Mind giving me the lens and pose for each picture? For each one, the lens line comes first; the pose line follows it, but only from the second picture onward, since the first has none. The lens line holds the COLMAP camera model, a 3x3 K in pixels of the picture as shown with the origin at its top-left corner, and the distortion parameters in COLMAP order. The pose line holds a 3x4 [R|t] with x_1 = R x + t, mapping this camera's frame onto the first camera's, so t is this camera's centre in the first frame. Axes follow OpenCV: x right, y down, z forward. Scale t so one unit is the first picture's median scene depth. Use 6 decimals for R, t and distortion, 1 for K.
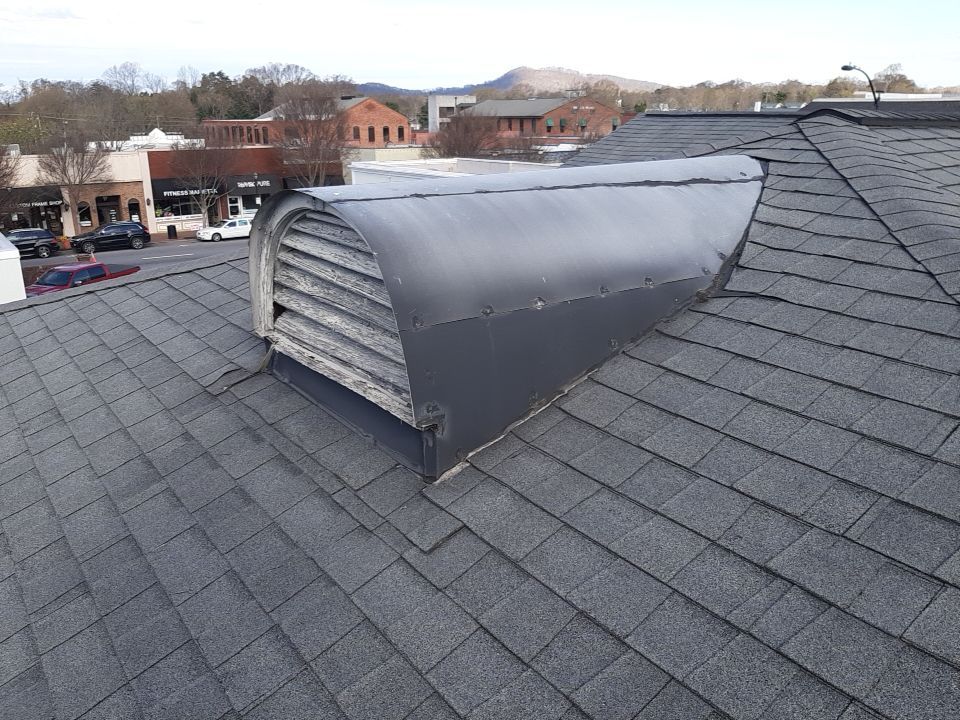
lens RADIAL K [[745.9, 0, 464.0], [0, 745.9, 355.6], [0, 0, 1]] dist [0.037260, -0.074139]
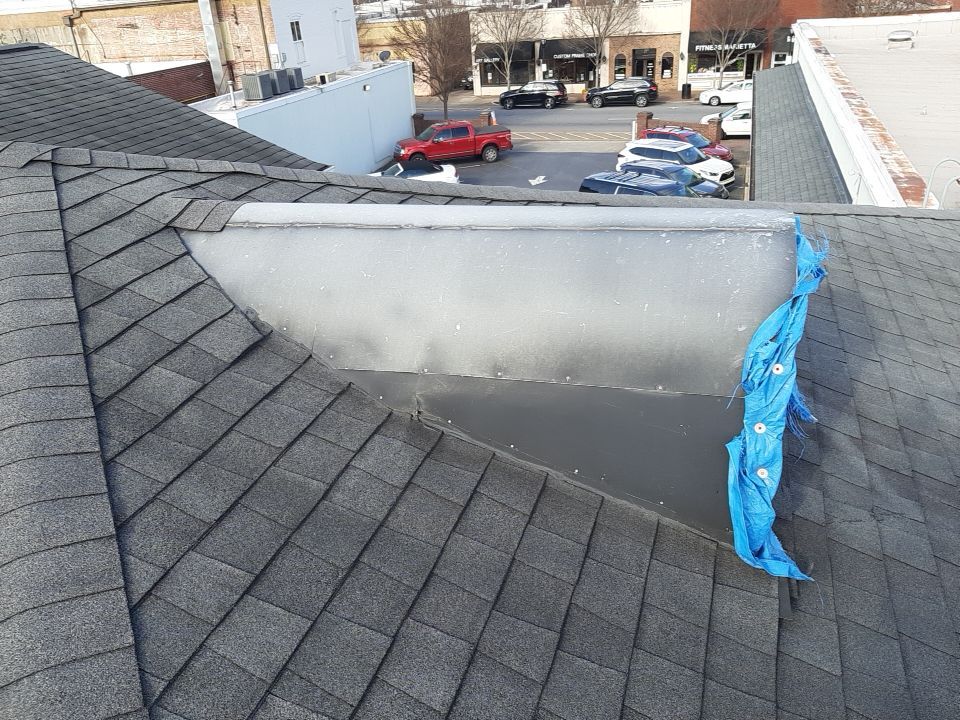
lens RADIAL K [[745.9, 0, 467.0], [0, 745.9, 355.7], [0, 0, 1]] dist [0.037260, -0.074139]
pose [[0.561298, 0.342779, -0.753291, 0.283963], [-0.183814, 0.939096, 0.290363, -0.072595], [0.806943, -0.024515, 0.590120, 0.198273]]
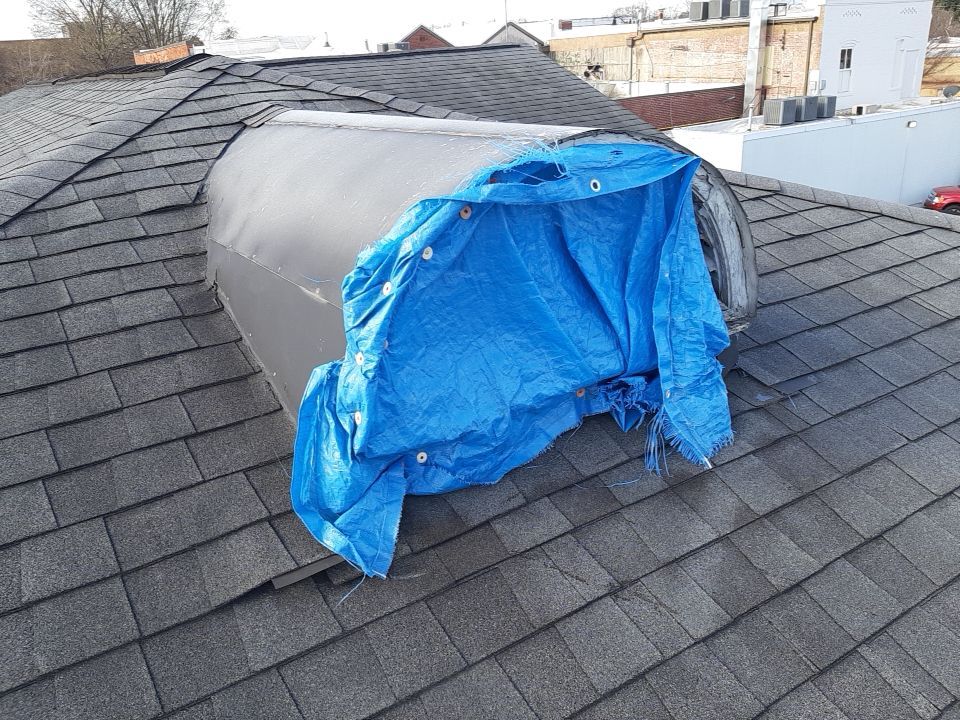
lens RADIAL K [[745.9, 0, 467.4], [0, 745.9, 356.2], [0, 0, 1]] dist [0.037260, -0.074139]
pose [[-0.095647, 0.384020, -0.918358, 0.290864], [-0.239512, 0.886604, 0.395687, -0.073652], [0.966171, 0.257803, 0.007176, 0.230980]]
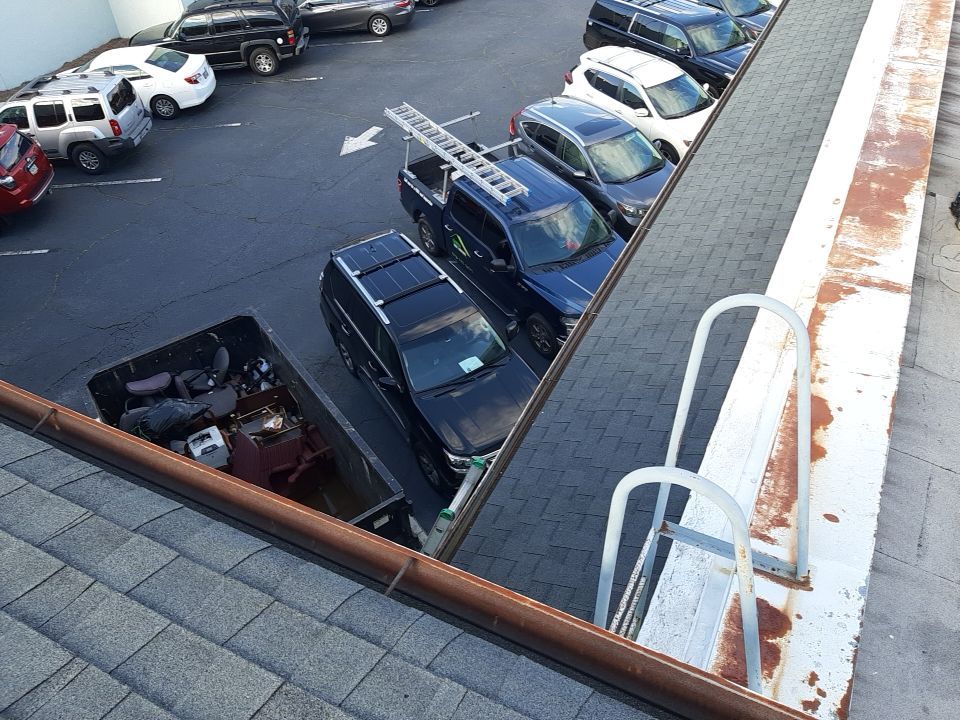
lens RADIAL K [[745.9, 0, 473.8], [0, 745.9, 358.4], [0, 0, 1]] dist [0.037260, -0.074139]
pose [[0.429053, 0.580114, -0.692374, 0.240742], [-0.209913, 0.809562, 0.548221, -0.097727], [0.878550, -0.089877, 0.469118, 0.318335]]
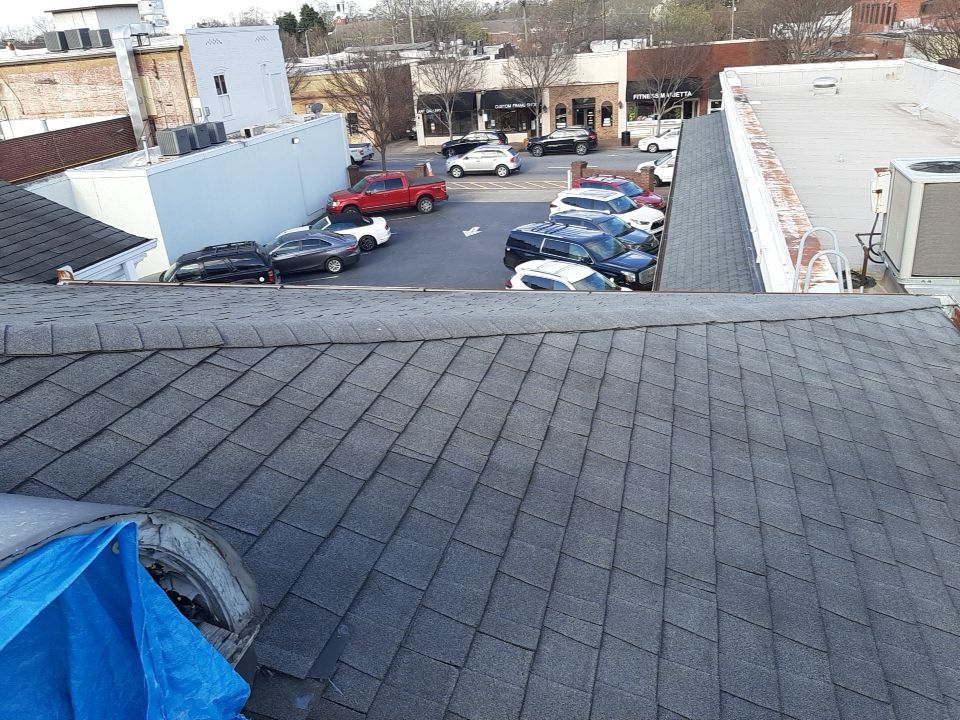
lens RADIAL K [[745.9, 0, 468.1], [0, 745.9, 351.9], [0, 0, 1]] dist [0.037260, -0.074139]
pose [[0.603127, 0.280076, -0.746856, 0.278822], [-0.168917, 0.959938, 0.223574, -0.081104], [0.779554, -0.008687, 0.626275, 0.232607]]
